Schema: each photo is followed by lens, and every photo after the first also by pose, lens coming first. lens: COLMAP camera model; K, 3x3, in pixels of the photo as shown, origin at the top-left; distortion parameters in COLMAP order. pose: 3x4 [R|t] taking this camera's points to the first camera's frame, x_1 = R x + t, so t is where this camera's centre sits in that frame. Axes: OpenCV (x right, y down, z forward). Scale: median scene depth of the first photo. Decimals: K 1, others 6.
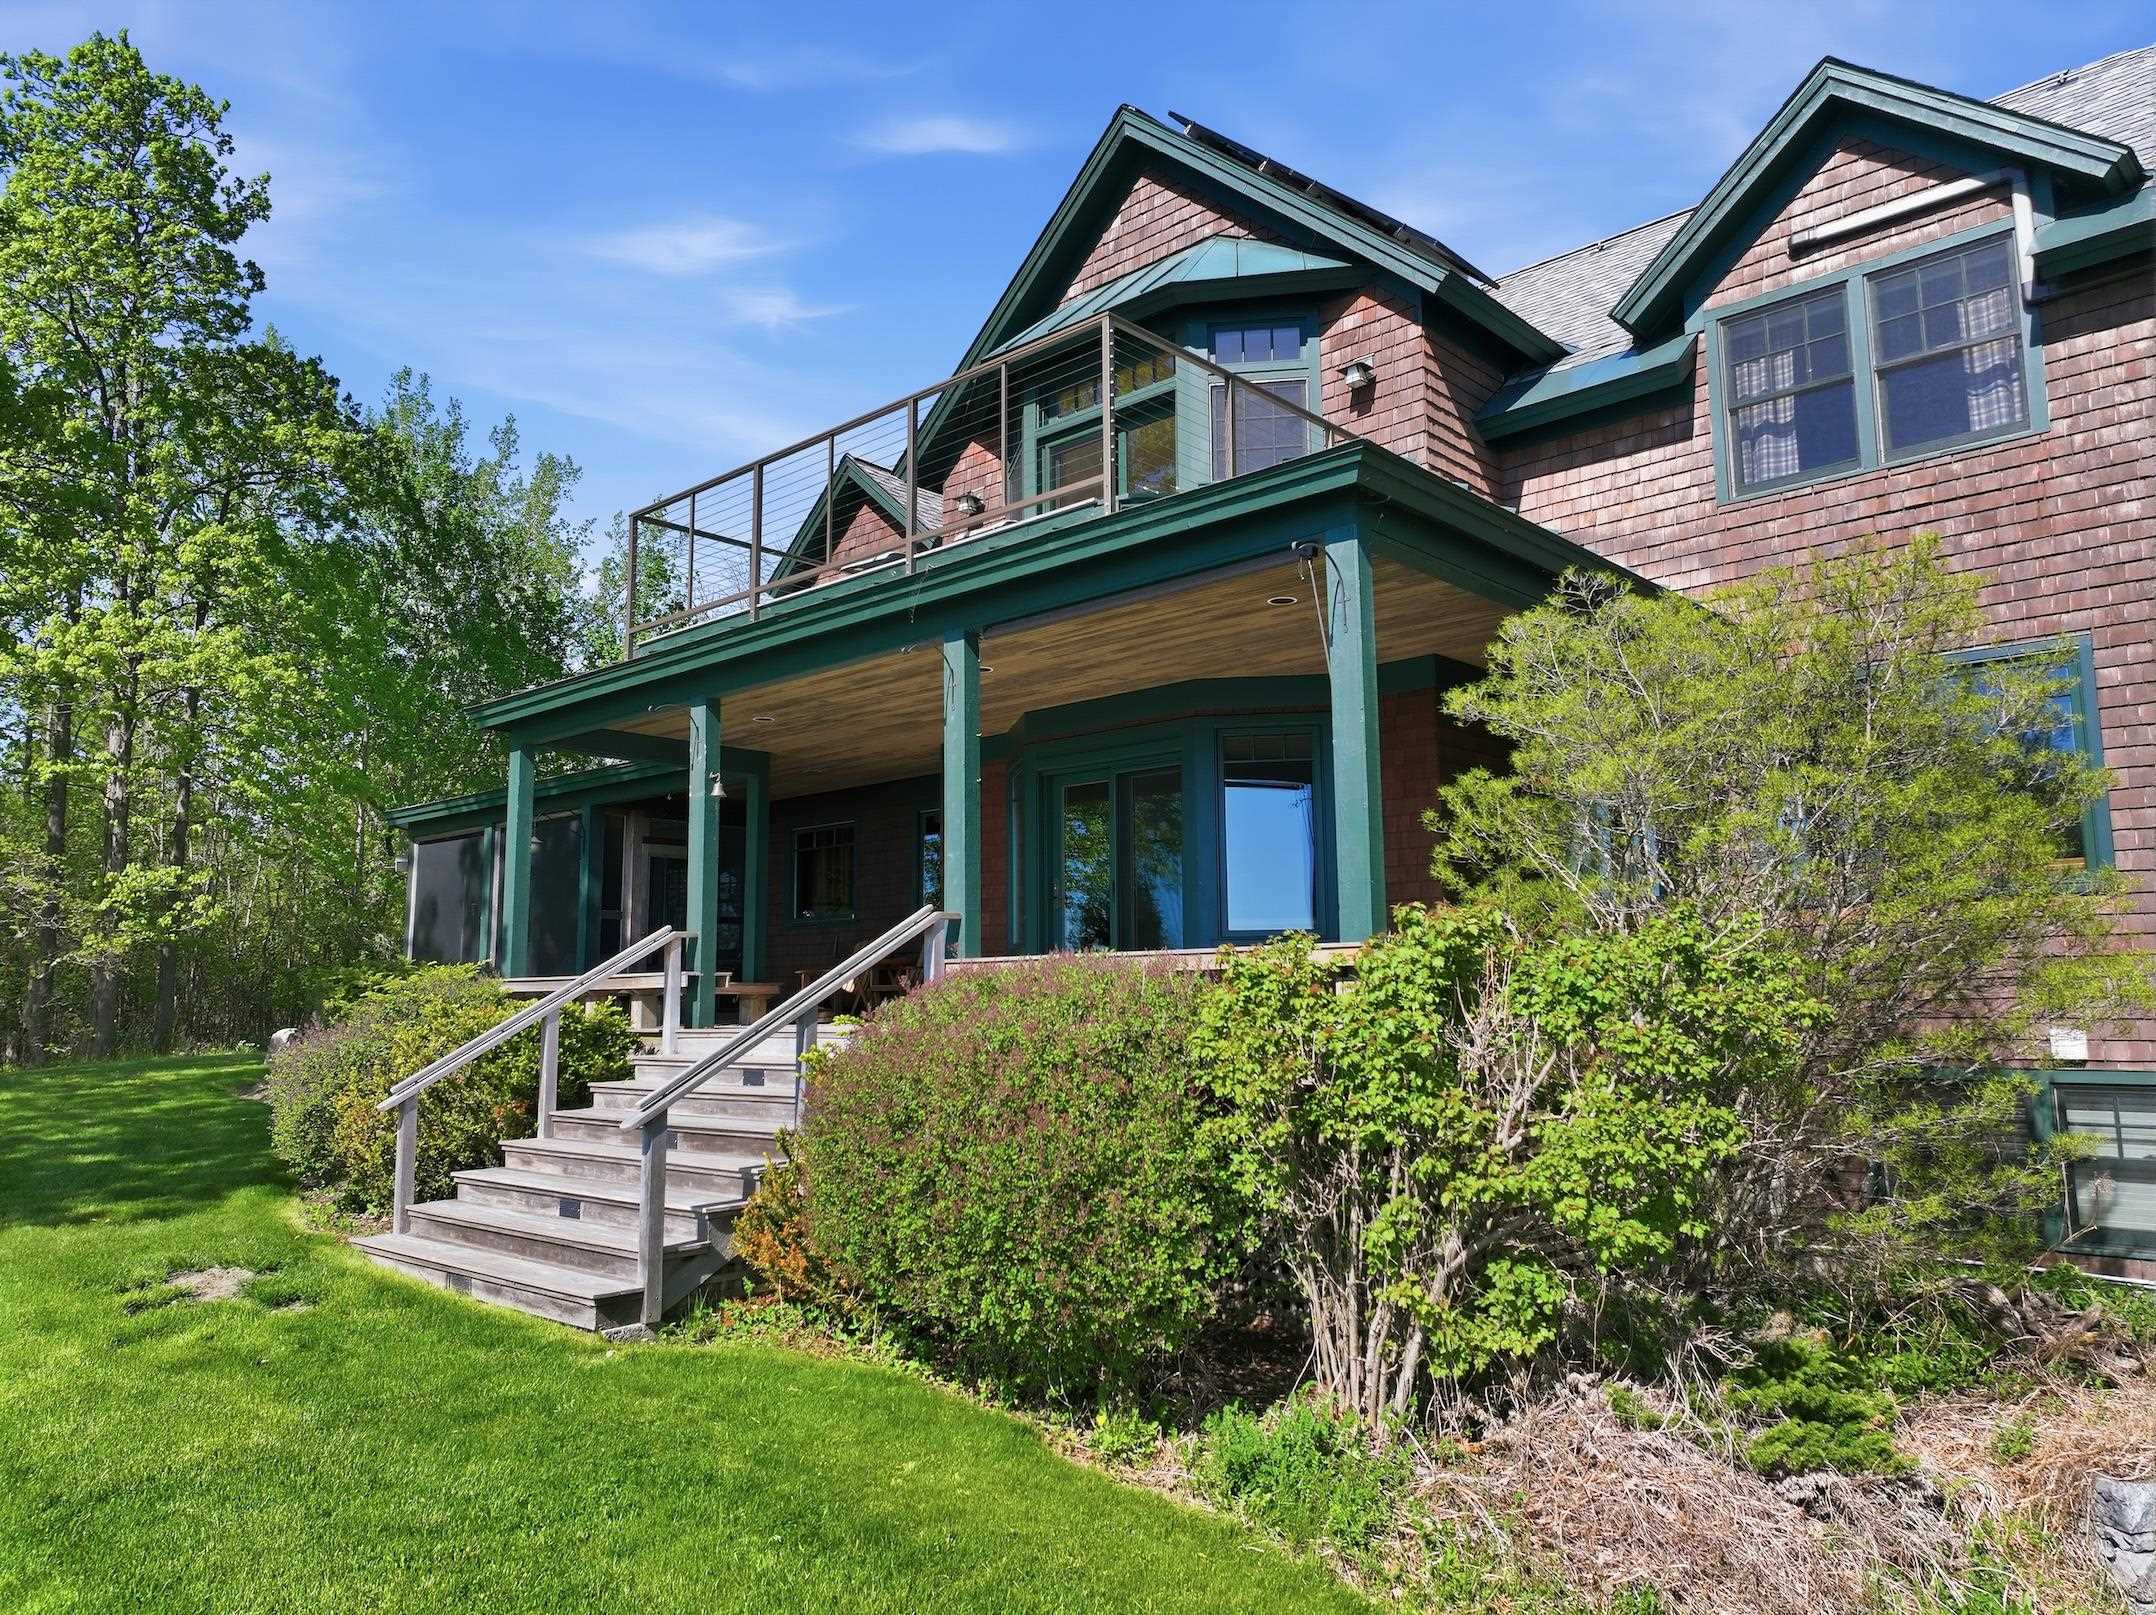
lens RADIAL K [[1518.6, 0, 1078.0], [0, 1518.6, 807.5], [0, 0, 1]] dist [0.007697, 0.004994]
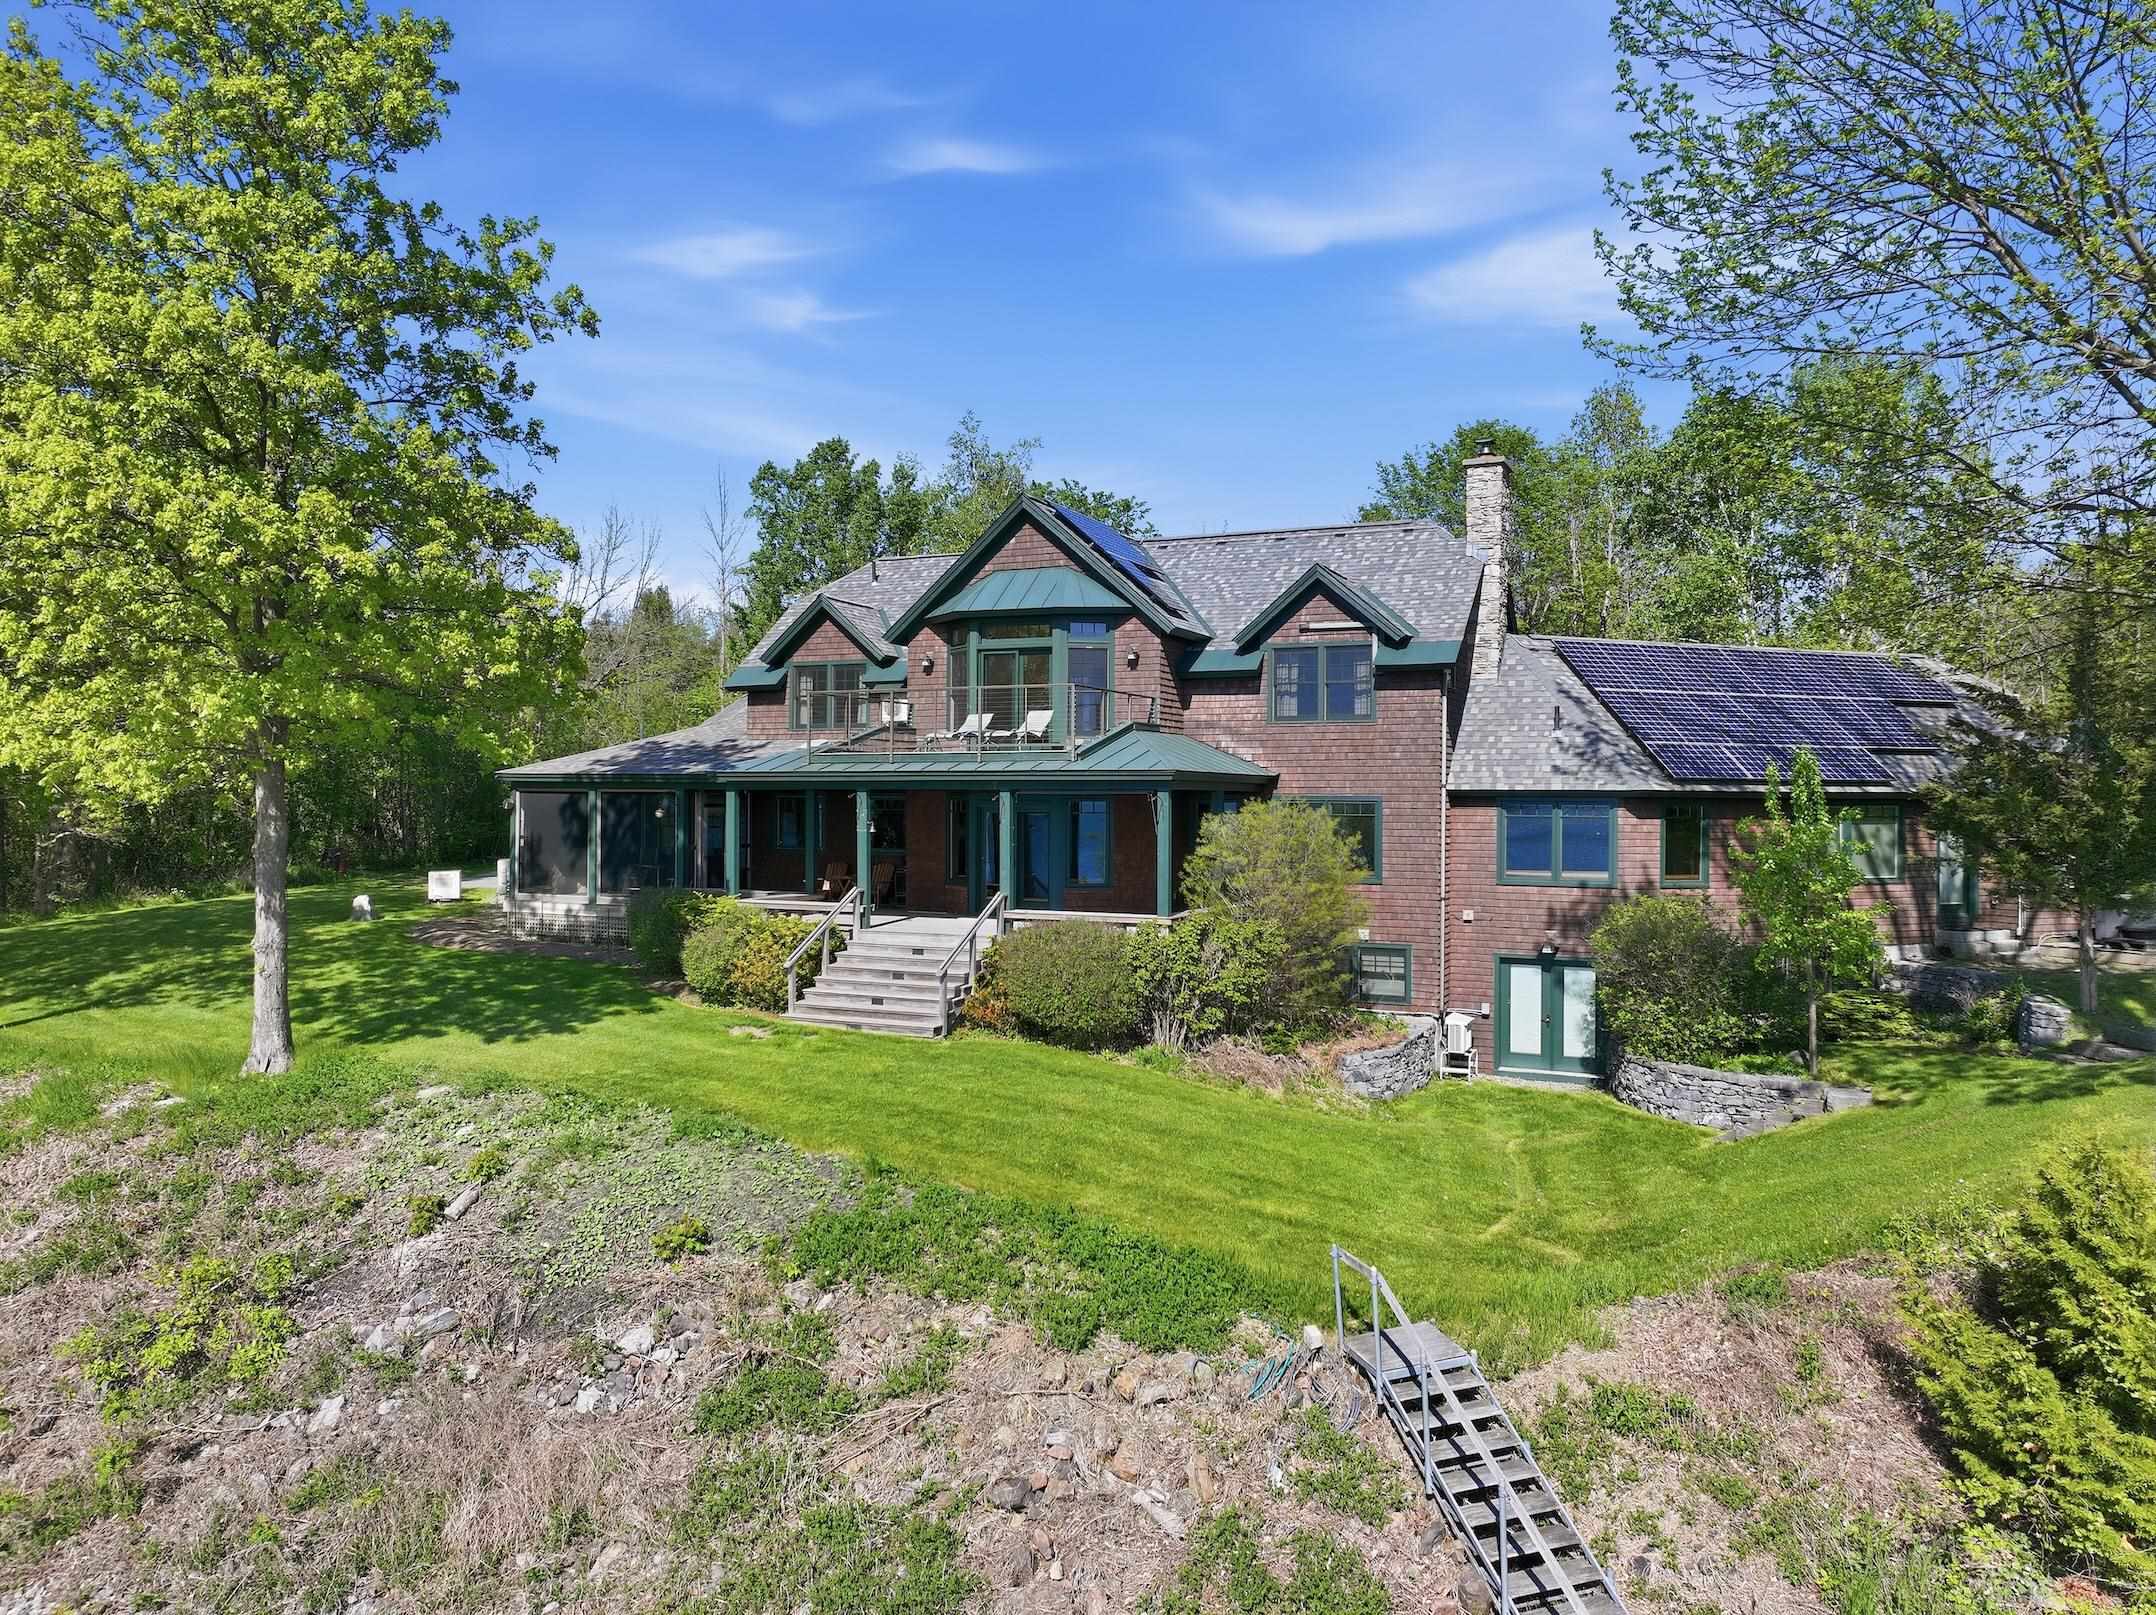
lens RADIAL K [[1518.6, 0, 1078.0], [0, 1518.6, 807.5], [0, 0, 1]] dist [0.007697, 0.004994]
pose [[0.952955, 0.013096, 0.302828, -0.799762], [-0.053756, 0.990531, 0.126326, -0.444538], [-0.298307, -0.136662, 0.944636, -1.634495]]
